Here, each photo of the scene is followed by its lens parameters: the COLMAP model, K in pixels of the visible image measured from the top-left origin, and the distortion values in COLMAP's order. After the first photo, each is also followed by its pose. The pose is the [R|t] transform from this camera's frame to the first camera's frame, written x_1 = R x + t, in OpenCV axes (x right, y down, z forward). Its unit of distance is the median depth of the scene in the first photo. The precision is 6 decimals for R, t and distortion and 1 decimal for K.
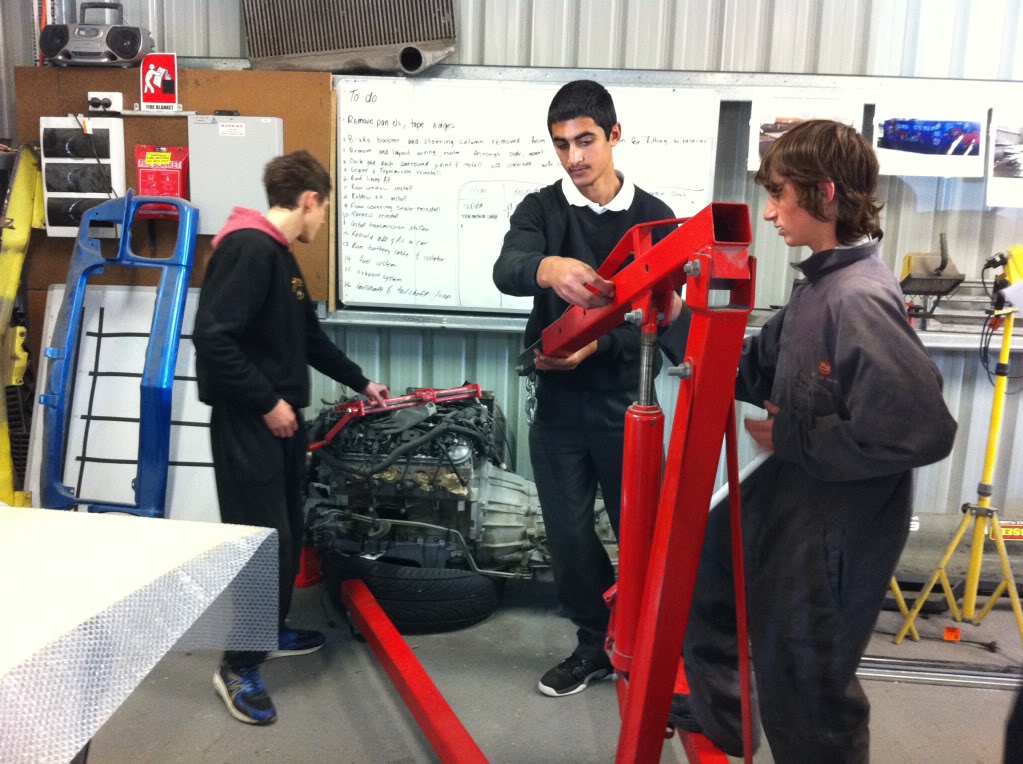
lens RADIAL K [[953.6, 0, 511.5], [0, 953.6, 382.0], [0, 0, 1]] dist [0.057364, -0.233535]
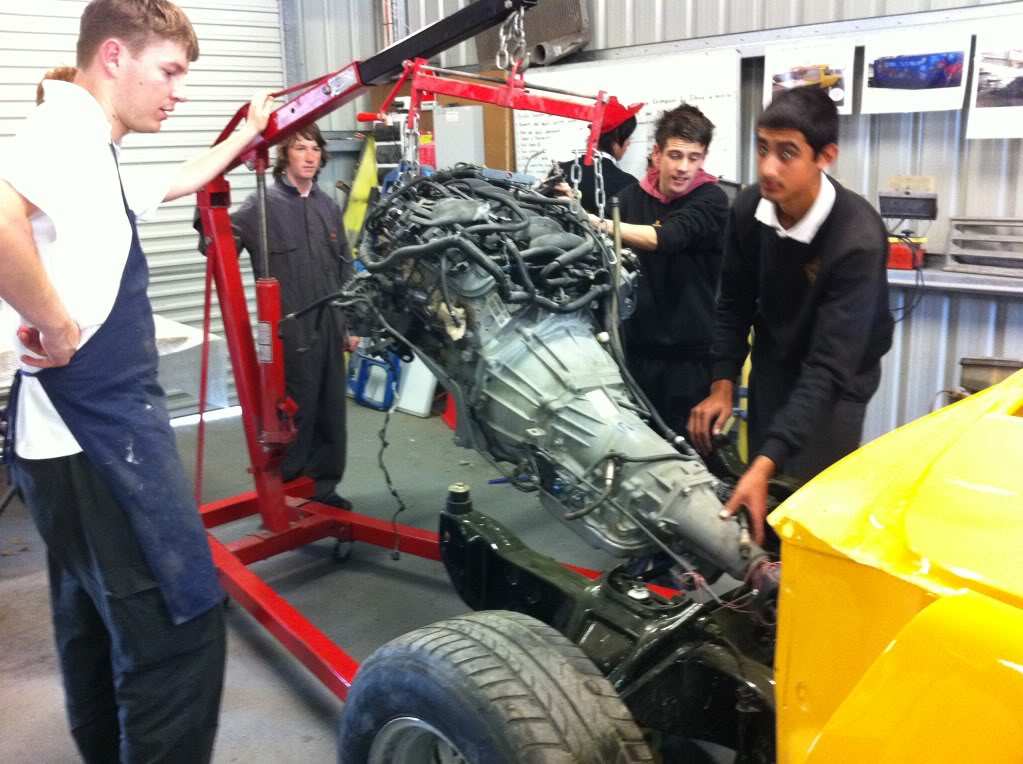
lens RADIAL K [[953.6, 0, 511.5], [0, 953.6, 382.0], [0, 0, 1]] dist [0.057364, -0.233535]
pose [[0.725834, 0.112286, -0.678643, 0.831472], [-0.089447, 0.993617, 0.068733, 0.033009], [0.682029, 0.010814, 0.731245, -0.008353]]
